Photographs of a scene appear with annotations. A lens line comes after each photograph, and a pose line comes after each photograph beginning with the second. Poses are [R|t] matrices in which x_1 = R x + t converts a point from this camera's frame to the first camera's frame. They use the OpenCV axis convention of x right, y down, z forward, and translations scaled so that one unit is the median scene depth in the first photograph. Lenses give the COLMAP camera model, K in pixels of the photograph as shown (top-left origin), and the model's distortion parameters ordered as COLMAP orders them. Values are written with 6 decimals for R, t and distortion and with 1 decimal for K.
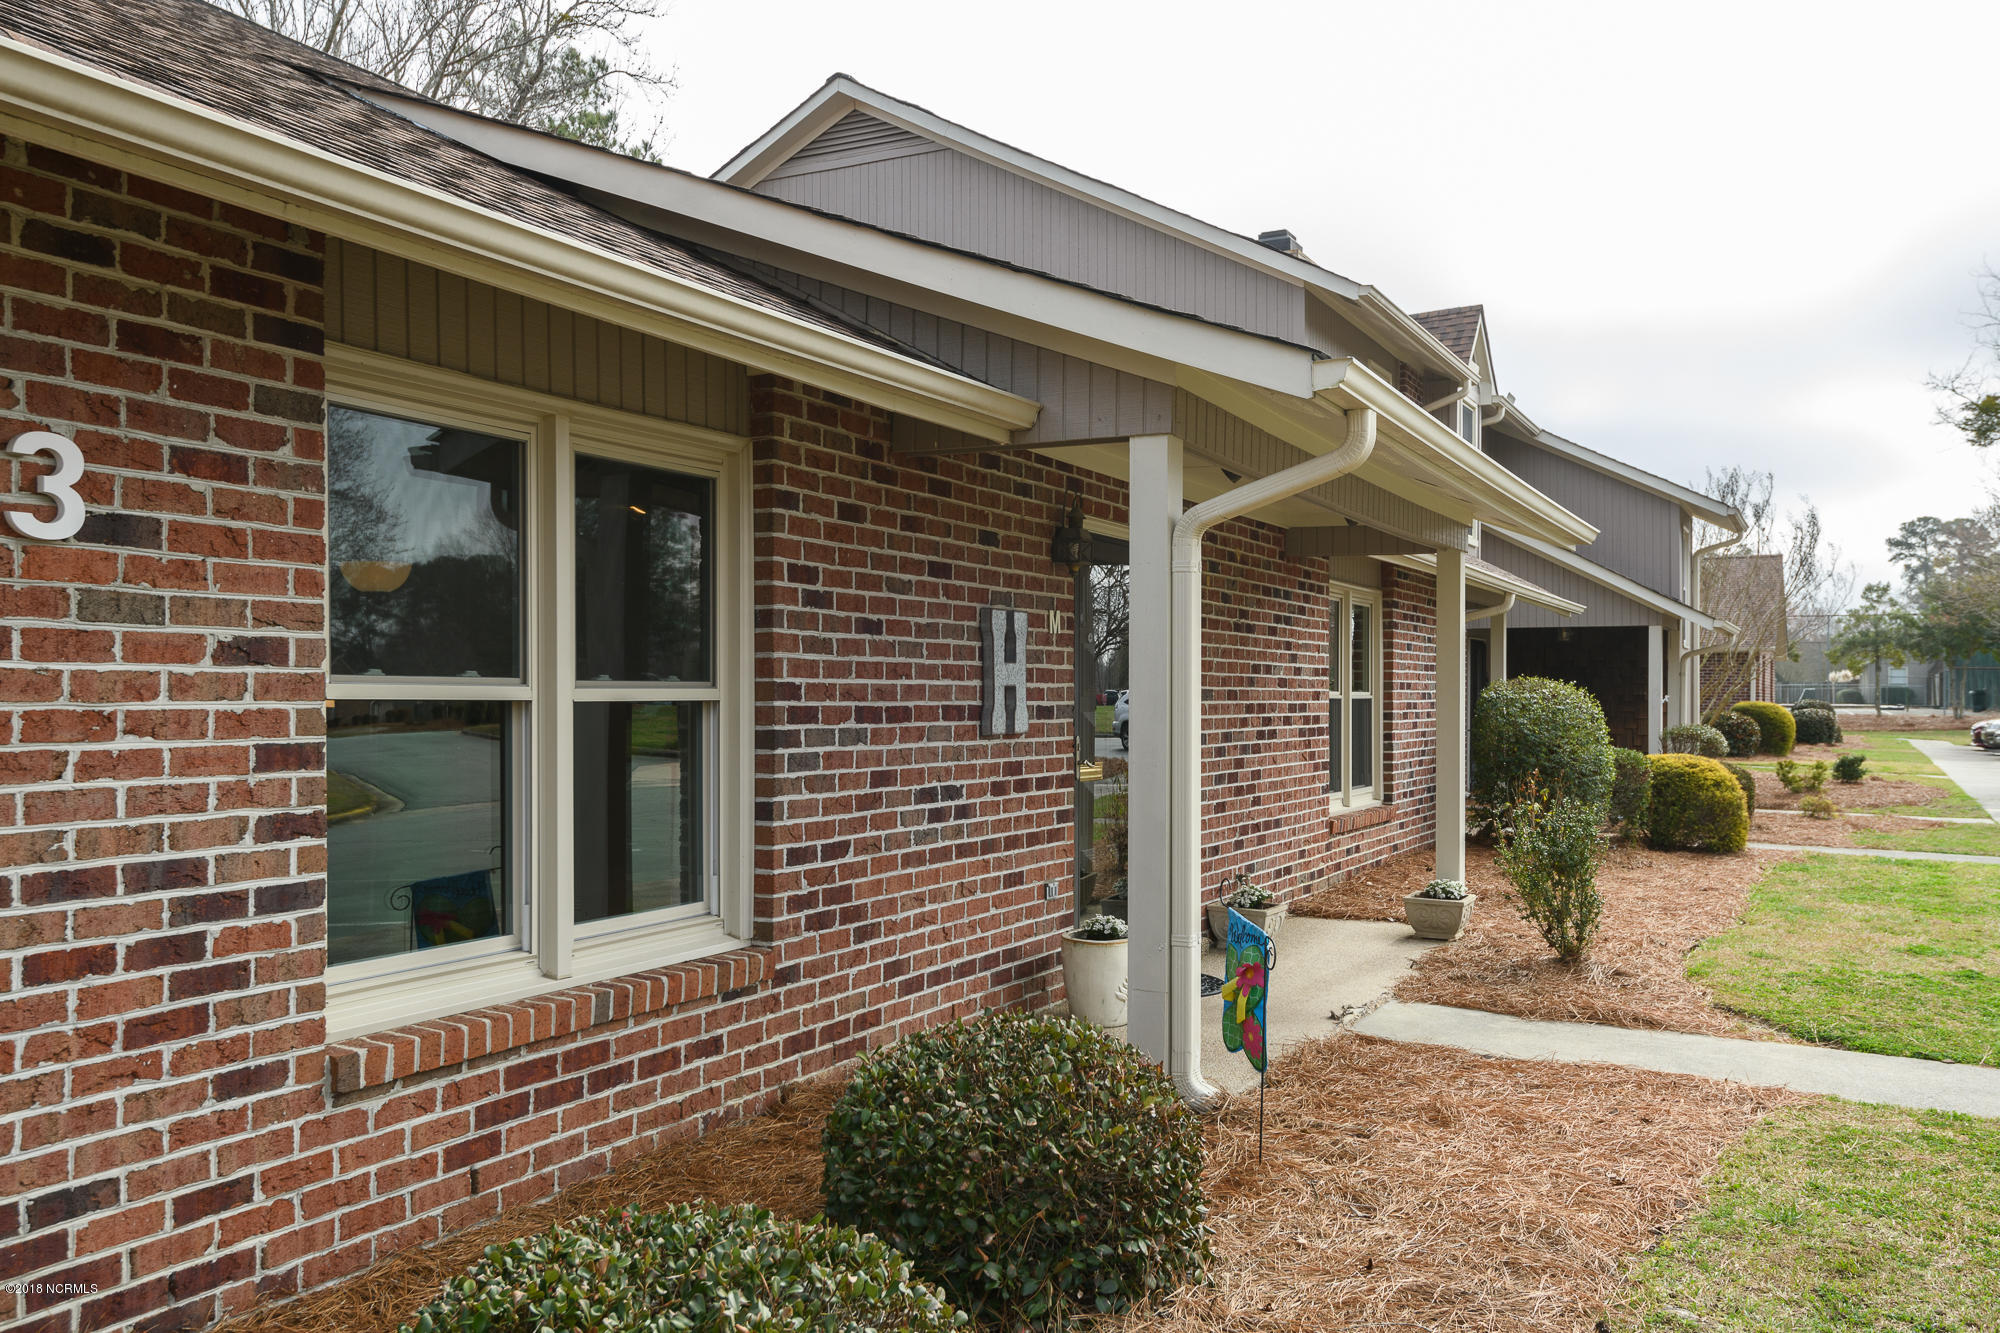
lens RADIAL K [[1608.7, 0, 998.5], [0, 1608.7, 698.4], [0, 0, 1]] dist [0.026824, -0.009194]
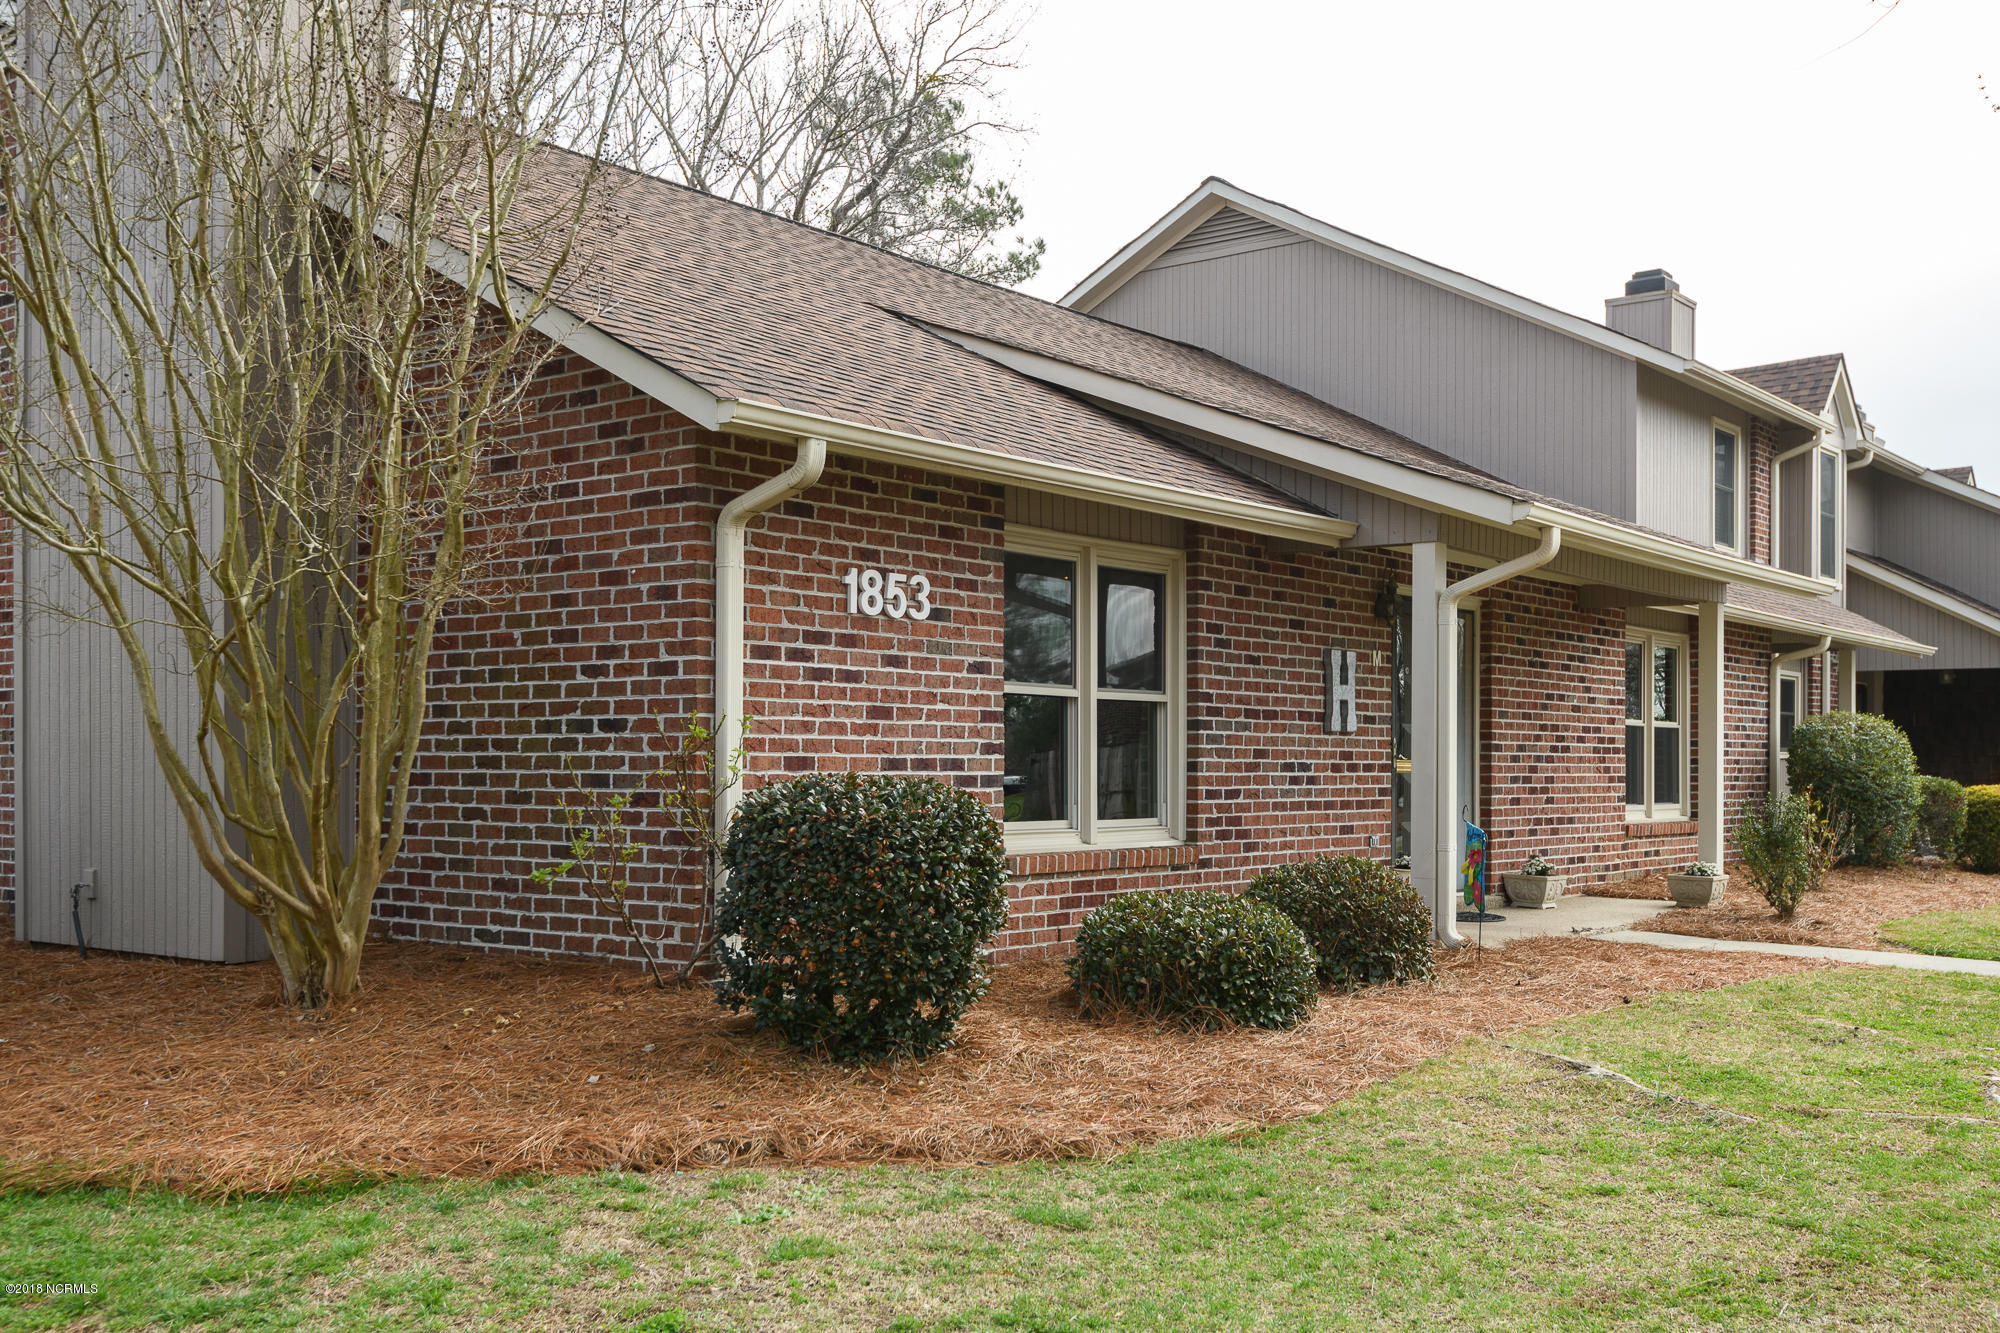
lens RADIAL K [[1900.2, 0, 1031.0], [0, 1900.2, 754.5], [0, 0, 1]] dist [0.026296, -0.000795]
pose [[0.983663, 0.001180, -0.180013, 0.043817], [-0.002471, 0.999973, -0.006945, 0.062347], [0.180000, 0.007276, 0.983640, -0.894856]]
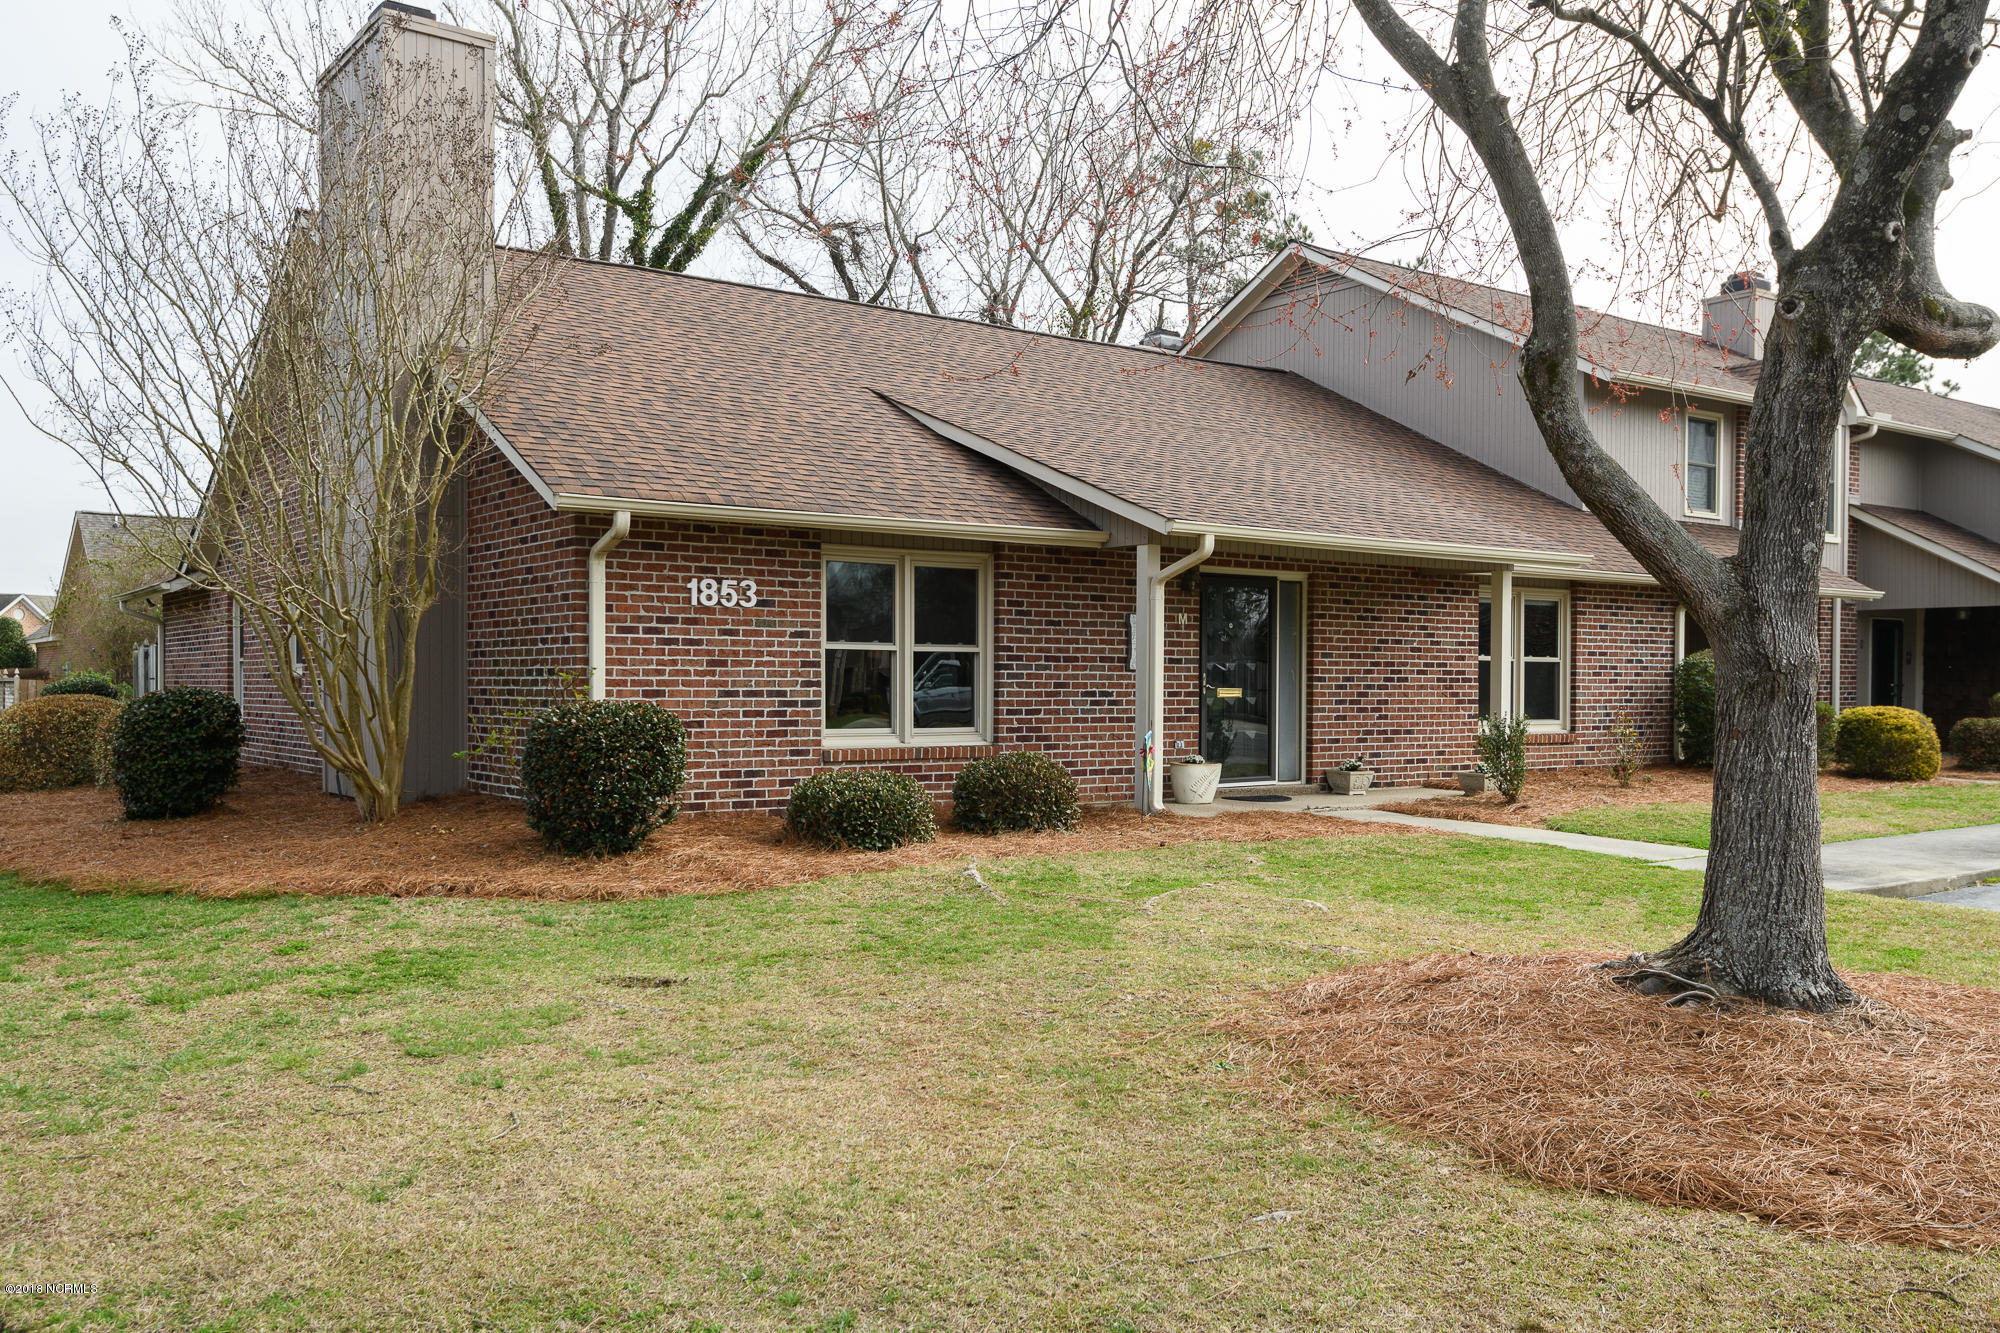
lens RADIAL K [[1593.4, 0, 1039.6], [0, 1593.4, 694.0], [0, 0, 1]] dist [0.044704, -0.016873]
pose [[0.904535, 0.004085, -0.426380, 0.900795], [-0.002212, 0.999986, 0.004887, 0.049750], [0.426394, -0.003477, 0.904531, -1.165637]]
